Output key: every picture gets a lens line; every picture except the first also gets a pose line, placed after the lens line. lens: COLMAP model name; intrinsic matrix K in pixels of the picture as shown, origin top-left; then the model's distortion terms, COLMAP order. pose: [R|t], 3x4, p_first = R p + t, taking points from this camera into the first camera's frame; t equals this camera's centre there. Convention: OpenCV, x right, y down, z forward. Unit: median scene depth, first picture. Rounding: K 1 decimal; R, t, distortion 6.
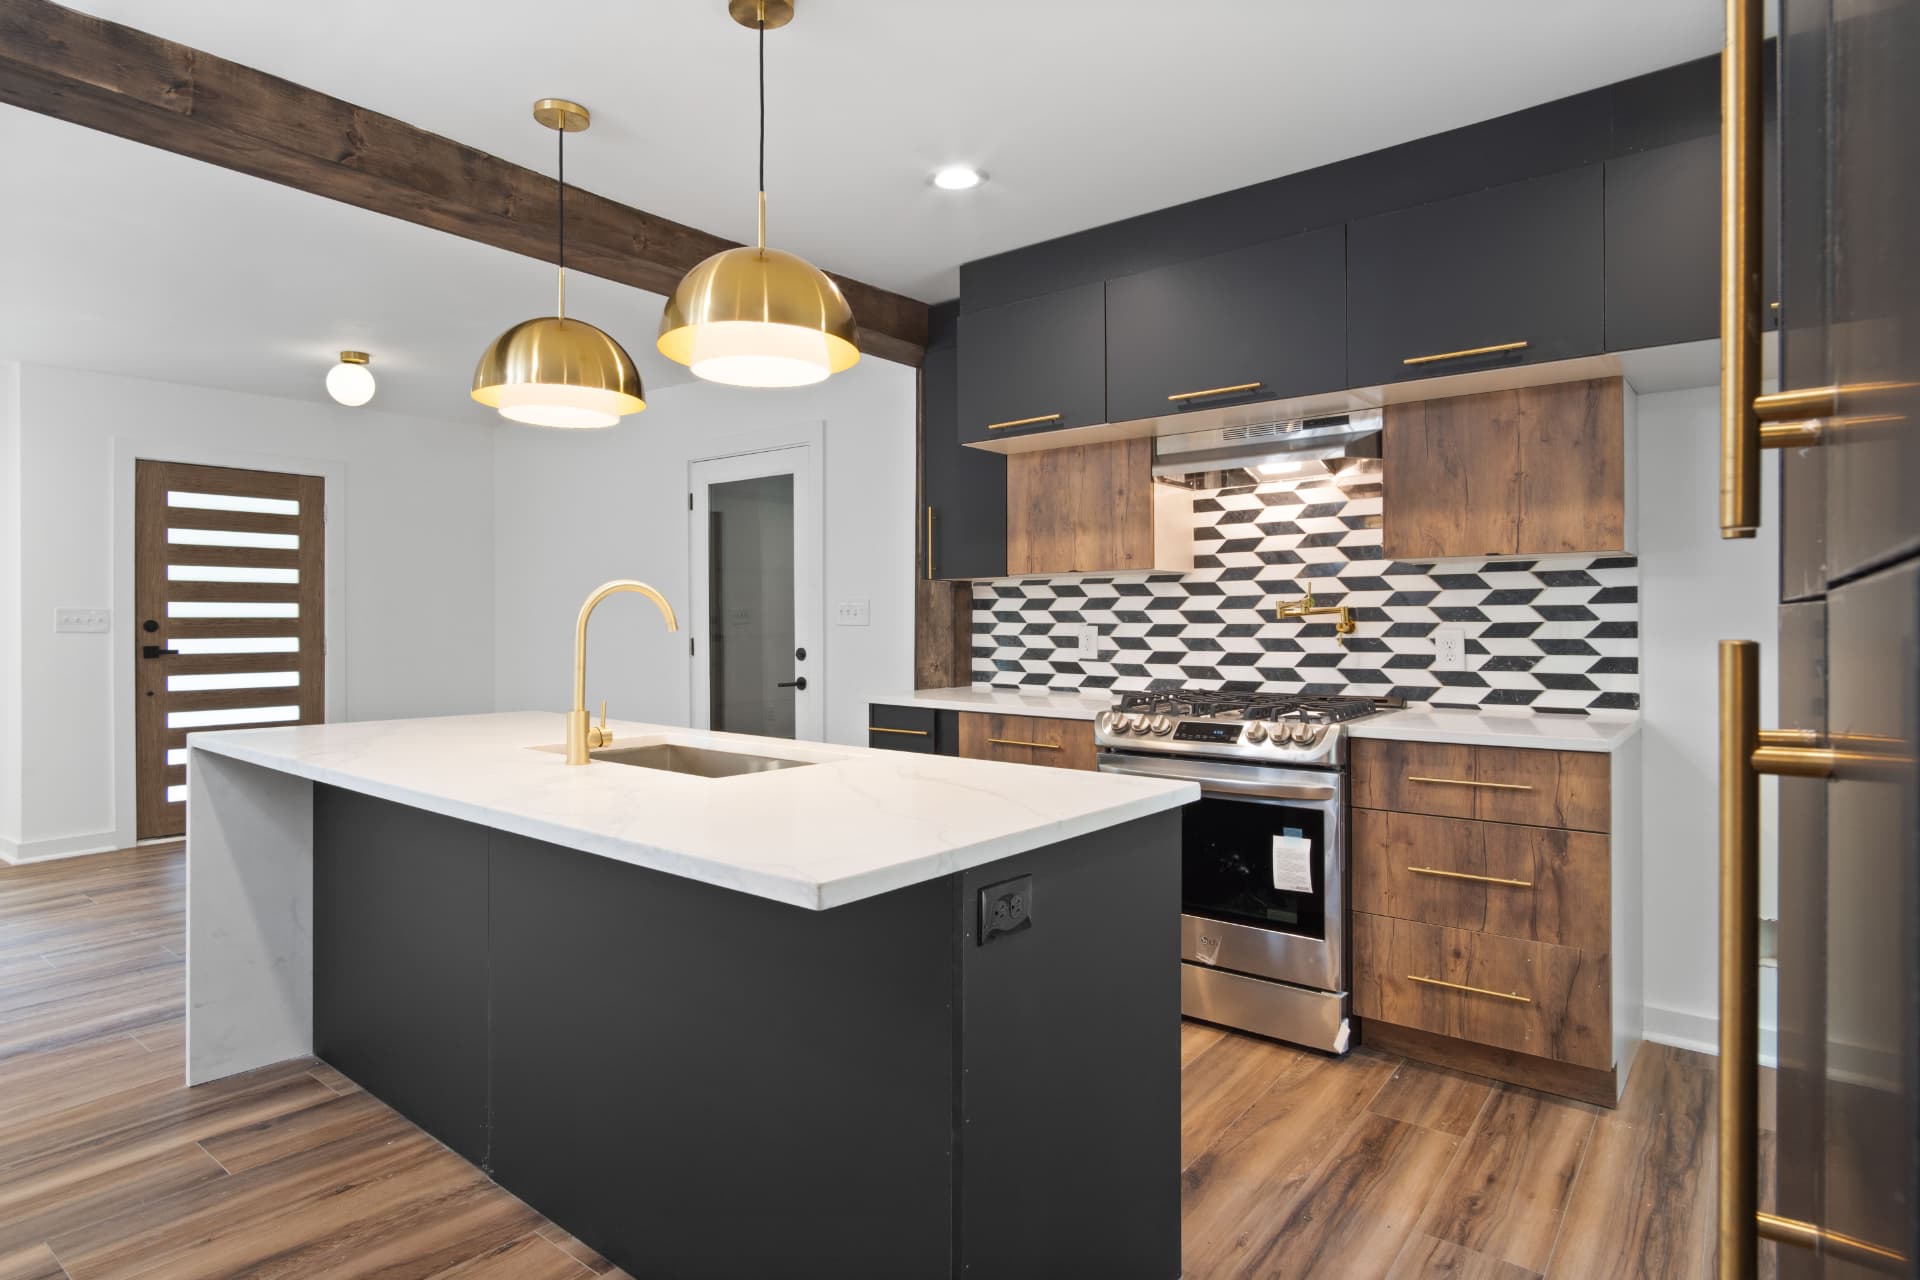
lens RADIAL K [[1033.7, 0, 952.3], [0, 1033.7, 626.5], [0, 0, 1]] dist [-0.006651, -0.002498]
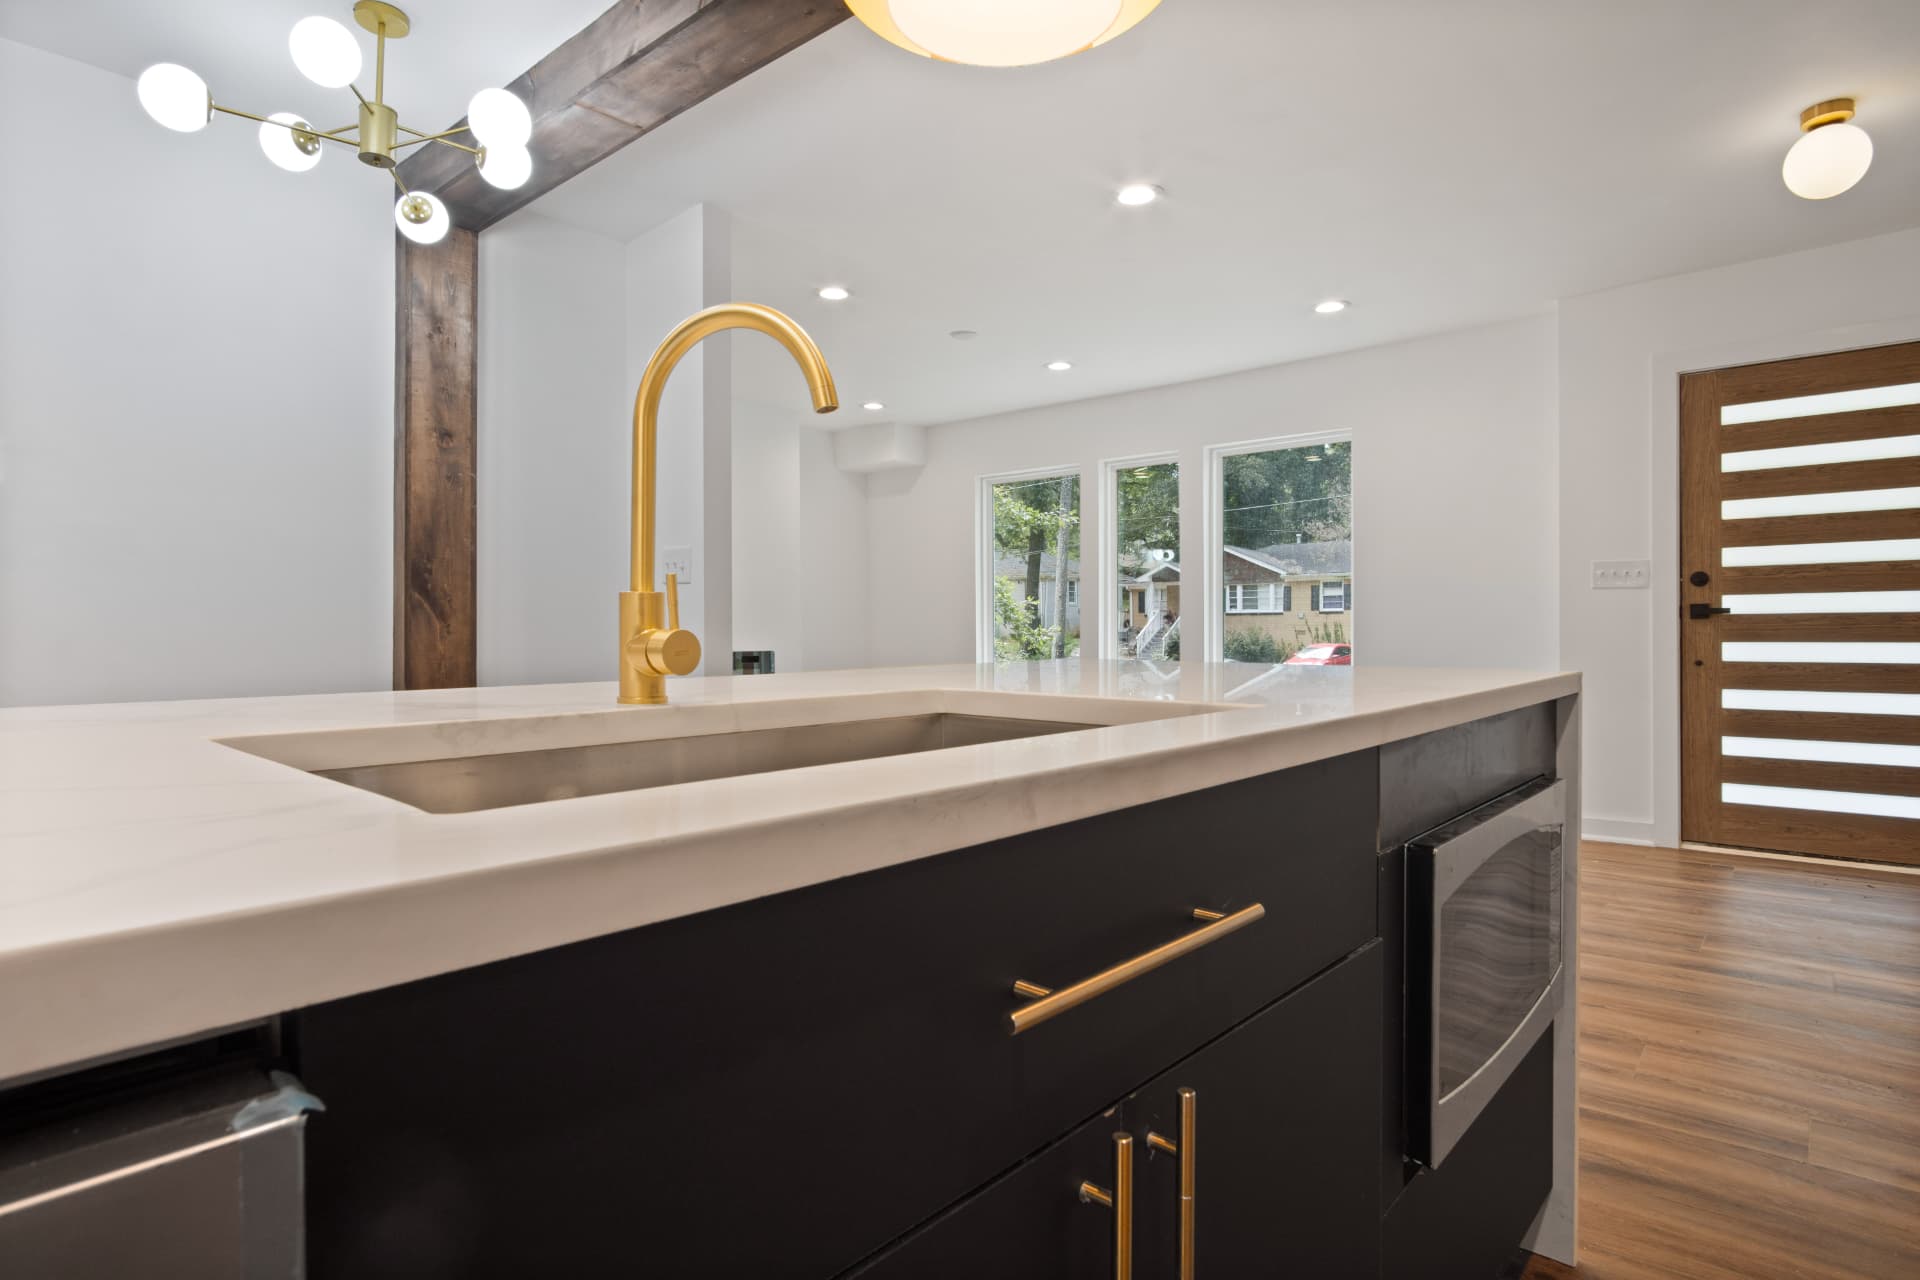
lens RADIAL K [[1033.7, 0, 949.2], [0, 1033.7, 643.3], [0, 0, 1]] dist [-0.006651, -0.002498]
pose [[-0.045662, 0.014159, -0.998857, 0.074264], [0.003370, 0.999896, 0.014019, 0.054313], [0.998951, -0.002726, -0.045705, 0.670954]]
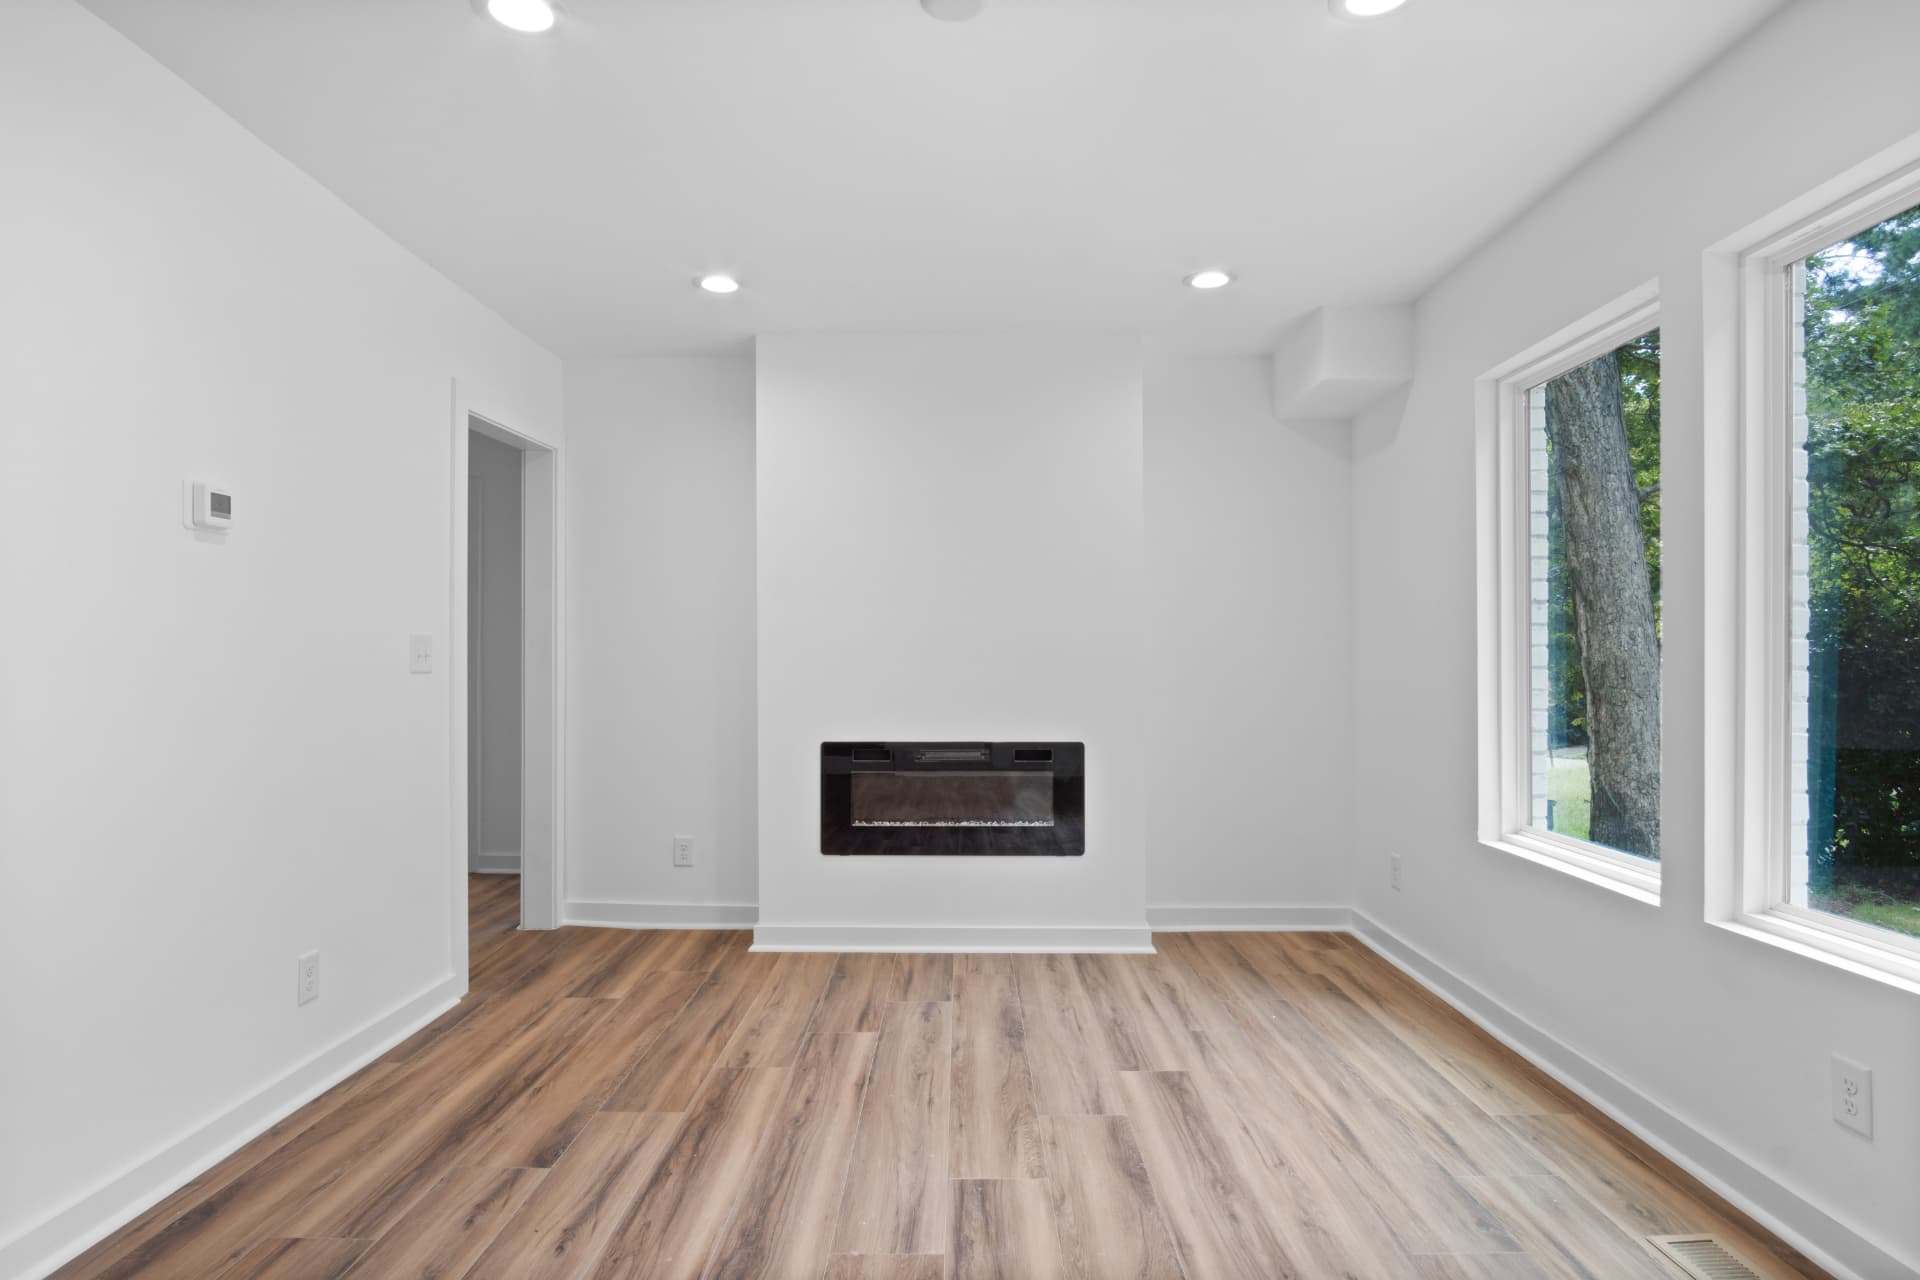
lens RADIAL K [[1033.7, 0, 948.8], [0, 1033.7, 662.6], [0, 0, 1]] dist [-0.006651, -0.002498]
pose [[-0.796019, 0.001421, -0.605271, -0.996571], [-0.000189, 0.999997, 0.002597, 0.007659], [0.605272, 0.002182, -0.796016, 1.066196]]
